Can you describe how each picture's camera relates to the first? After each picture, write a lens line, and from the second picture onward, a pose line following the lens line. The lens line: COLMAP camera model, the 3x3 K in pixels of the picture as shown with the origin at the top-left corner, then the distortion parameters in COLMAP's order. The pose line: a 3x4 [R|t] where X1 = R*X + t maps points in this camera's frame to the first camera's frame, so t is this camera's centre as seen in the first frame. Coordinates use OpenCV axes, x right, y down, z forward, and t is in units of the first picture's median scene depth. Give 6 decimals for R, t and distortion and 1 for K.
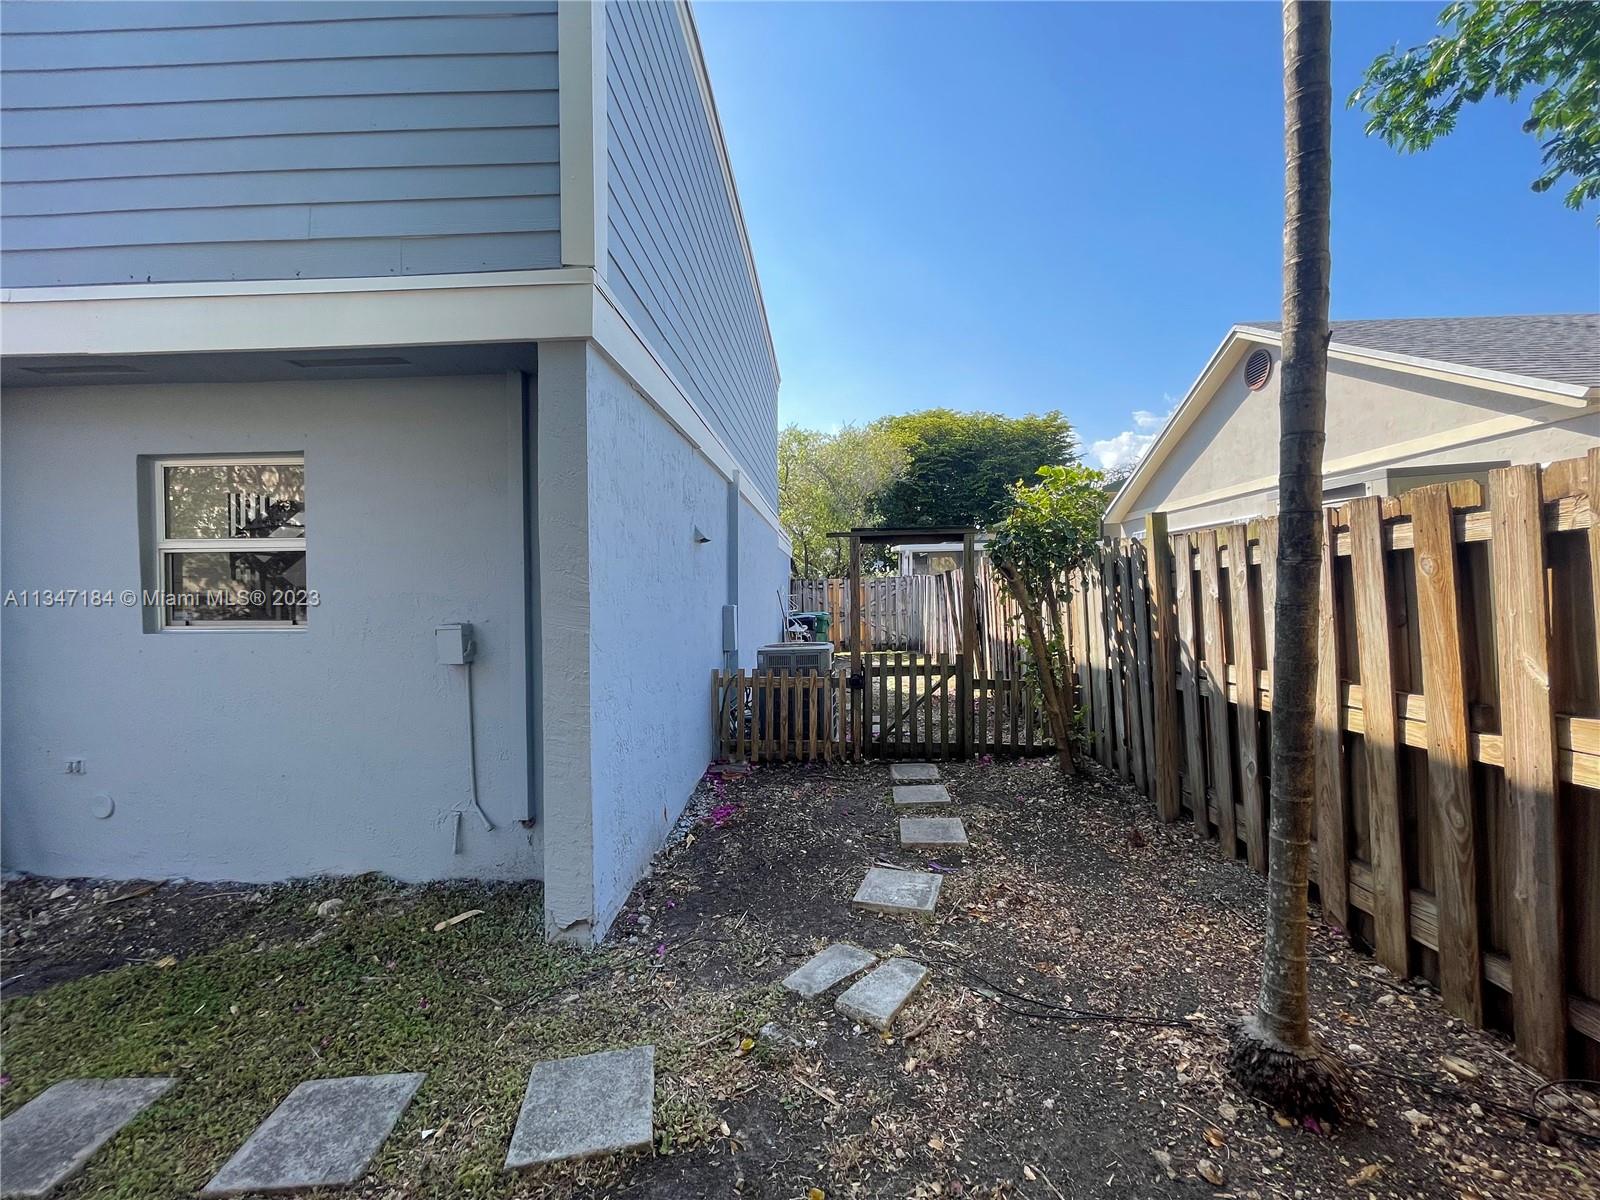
lens RADIAL K [[644.2, 0, 801.7], [0, 644.2, 601.4], [0, 0, 1]] dist [-0.000318, -0.001067]
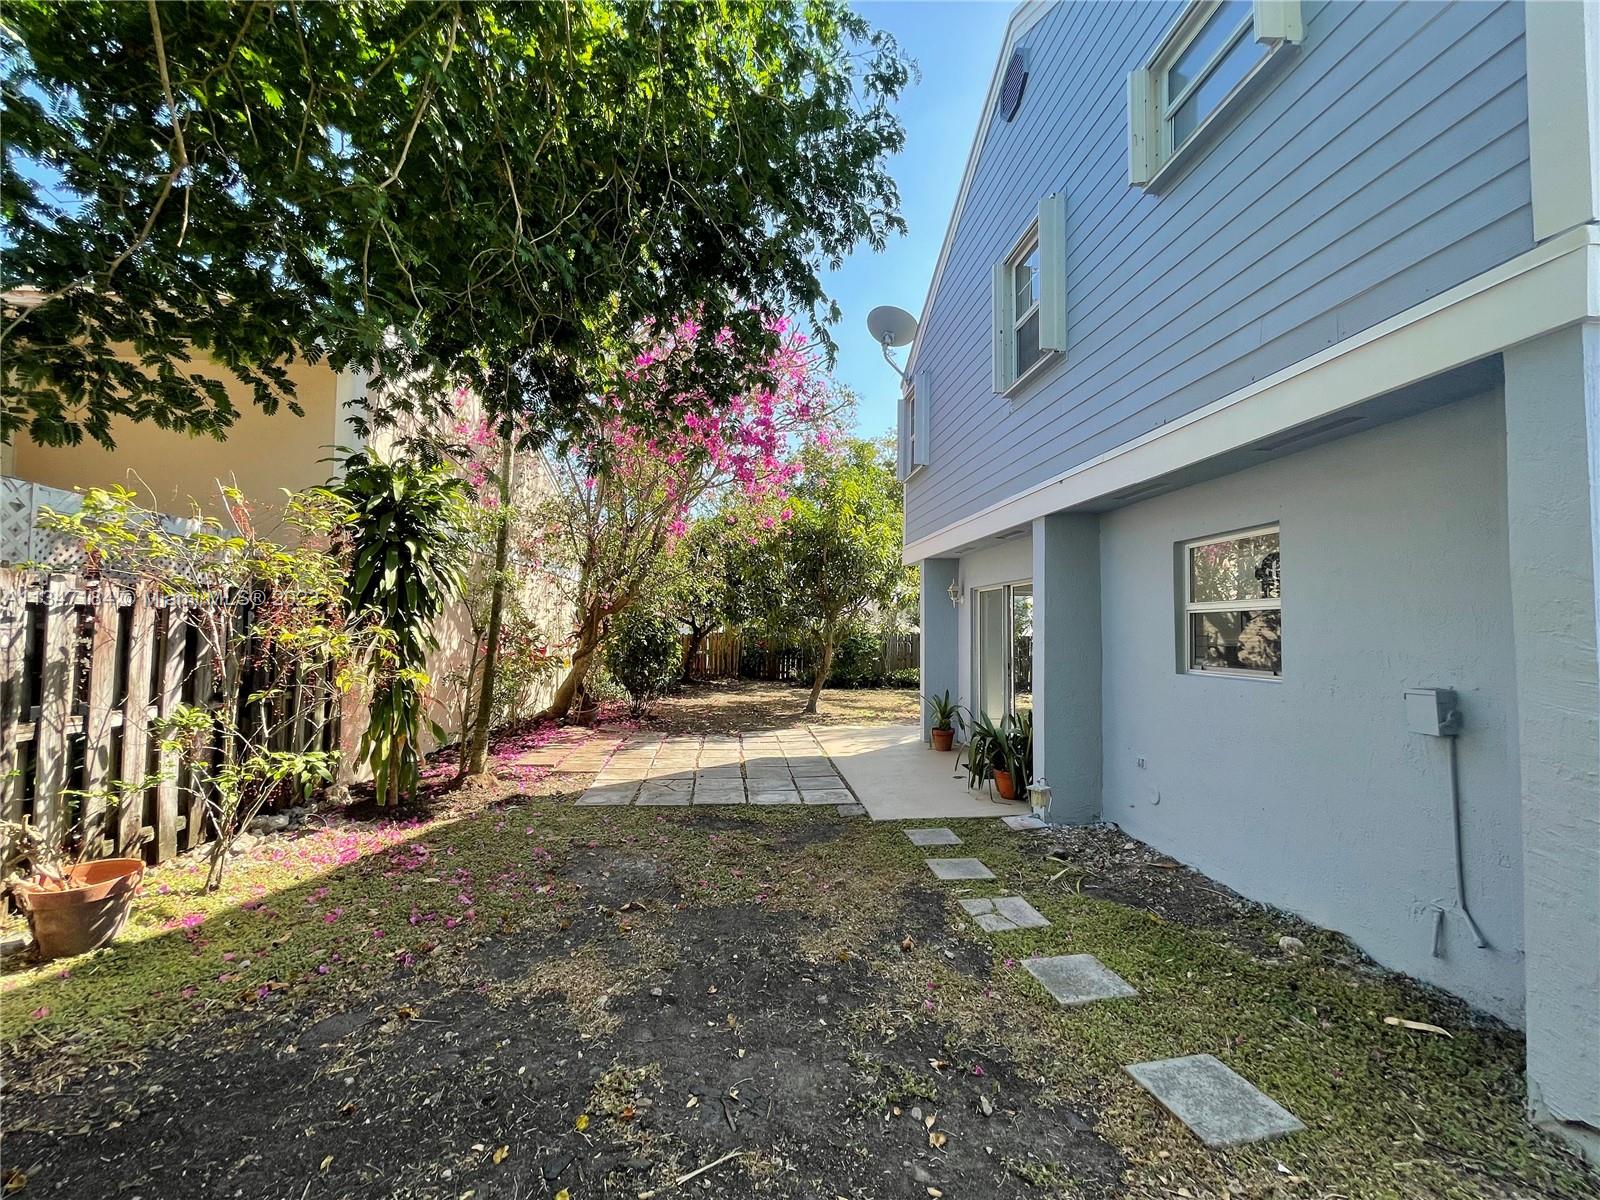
lens RADIAL K [[644.2, 0, 803.6], [0, 644.2, 596.7], [0, 0, 1]] dist [-0.000318, -0.001067]
pose [[0.157591, -0.043761, -0.986534, 0.215434], [-0.037212, 0.998045, -0.050216, -0.014940], [0.986803, 0.044625, 0.155654, 0.012341]]
